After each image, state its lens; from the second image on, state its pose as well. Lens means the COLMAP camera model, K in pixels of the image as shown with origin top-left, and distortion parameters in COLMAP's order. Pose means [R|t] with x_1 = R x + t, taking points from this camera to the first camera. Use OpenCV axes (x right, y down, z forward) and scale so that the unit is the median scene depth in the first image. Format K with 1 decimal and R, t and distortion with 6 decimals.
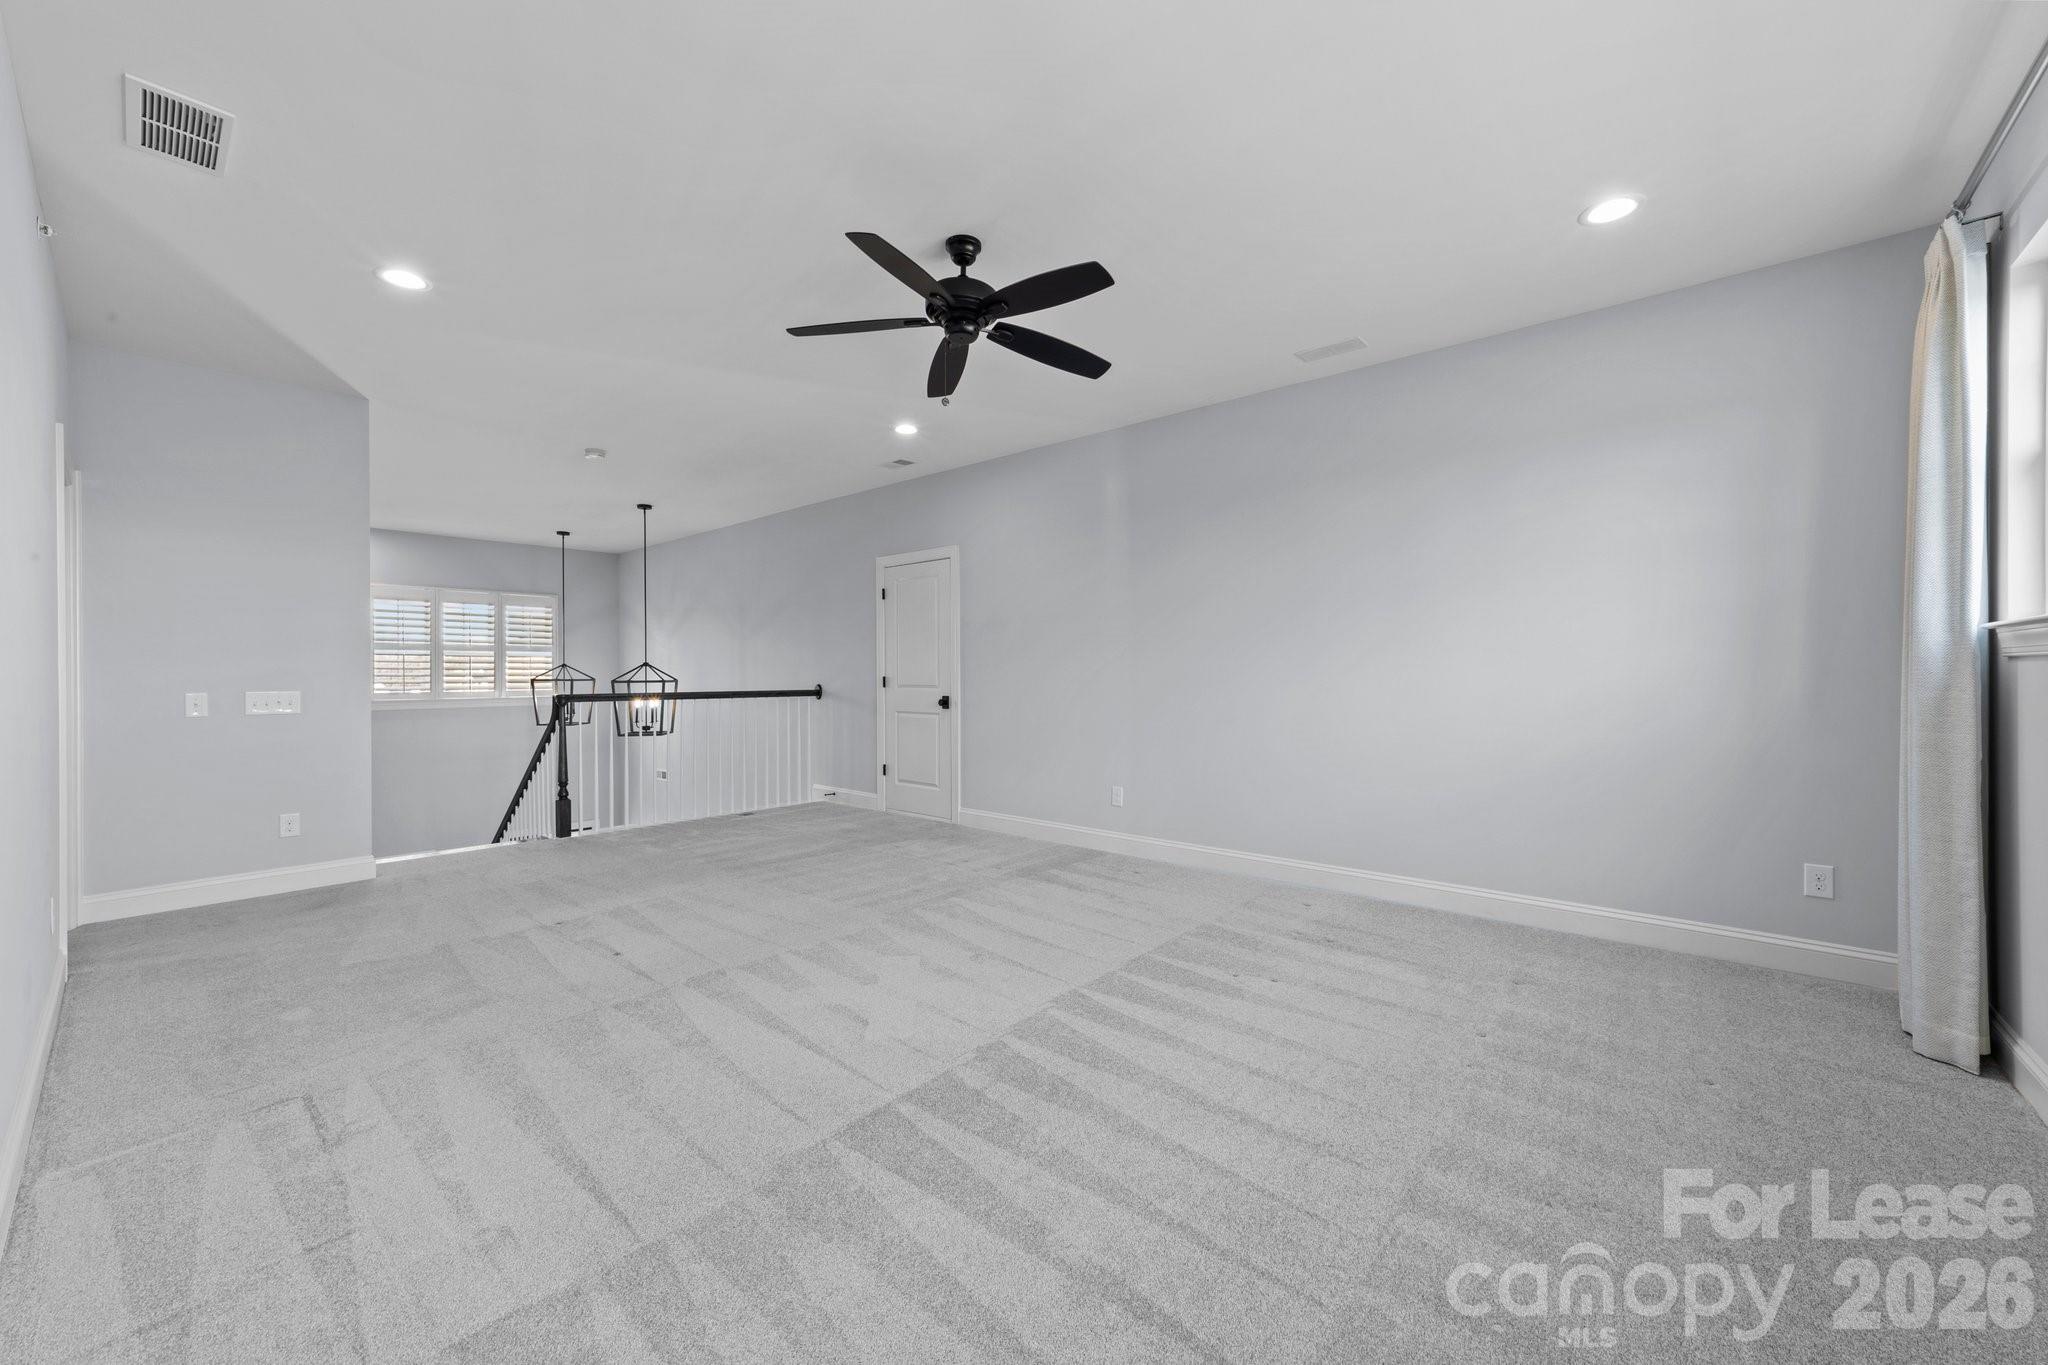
lens RADIAL K [[785.9, 0, 1019.8], [0, 785.9, 678.9], [0, 0, 1]] dist [-0.000424, -0.000093]
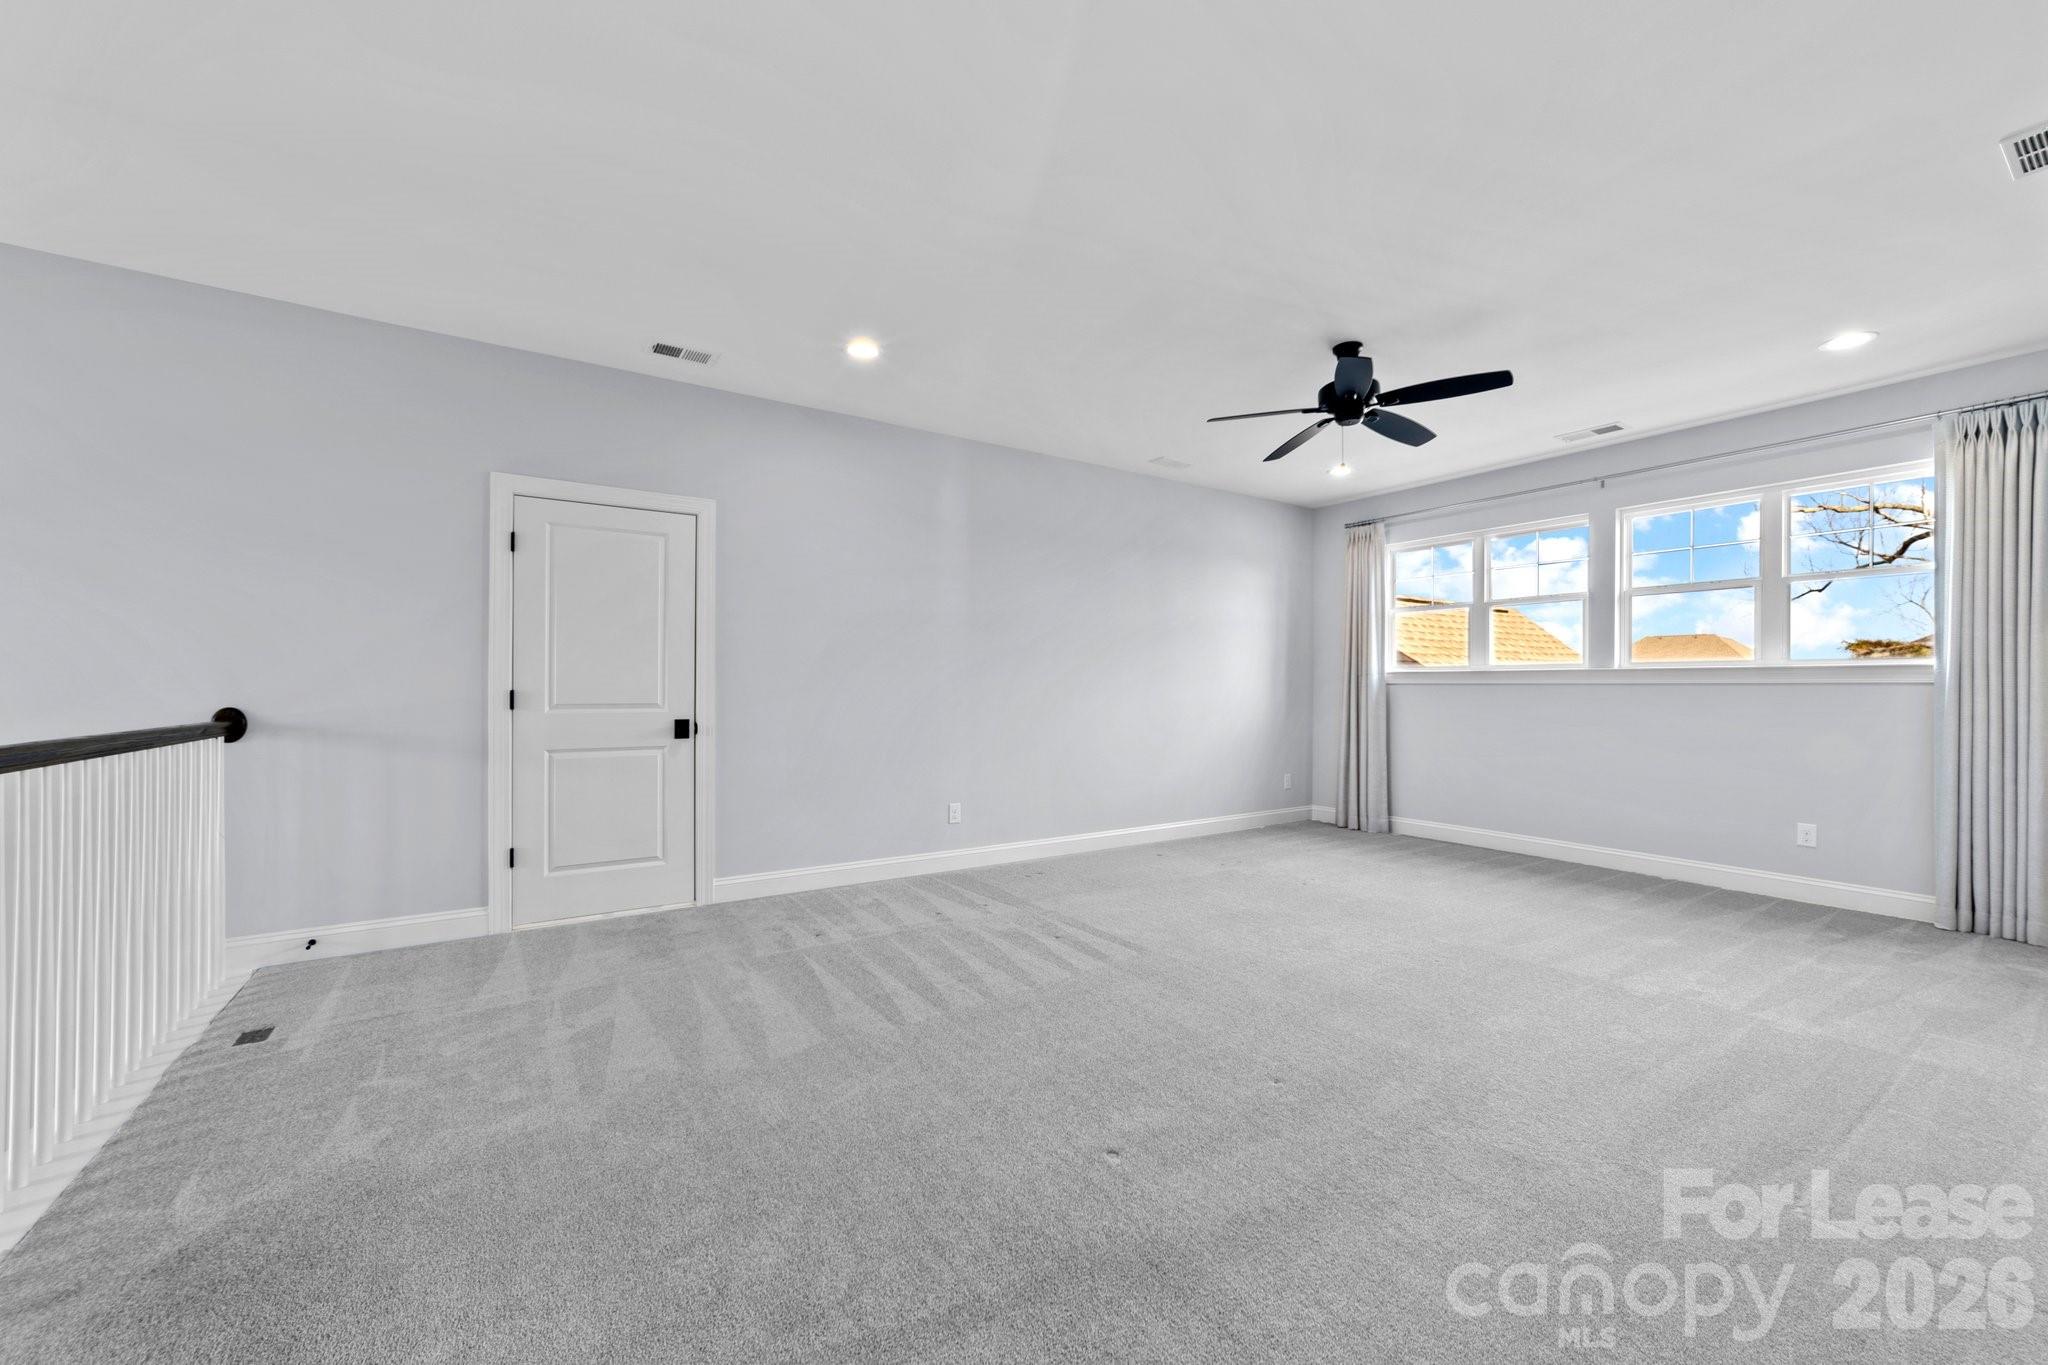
lens RADIAL K [[785.9, 0, 1019.2], [0, 785.9, 684.8], [0, 0, 1]] dist [-0.000424, -0.000093]
pose [[0.277968, 0.009761, 0.960541, -0.658439], [0.004735, 0.999922, -0.011531, 0.001636], [-0.960579, 0.007754, 0.277900, 0.540672]]
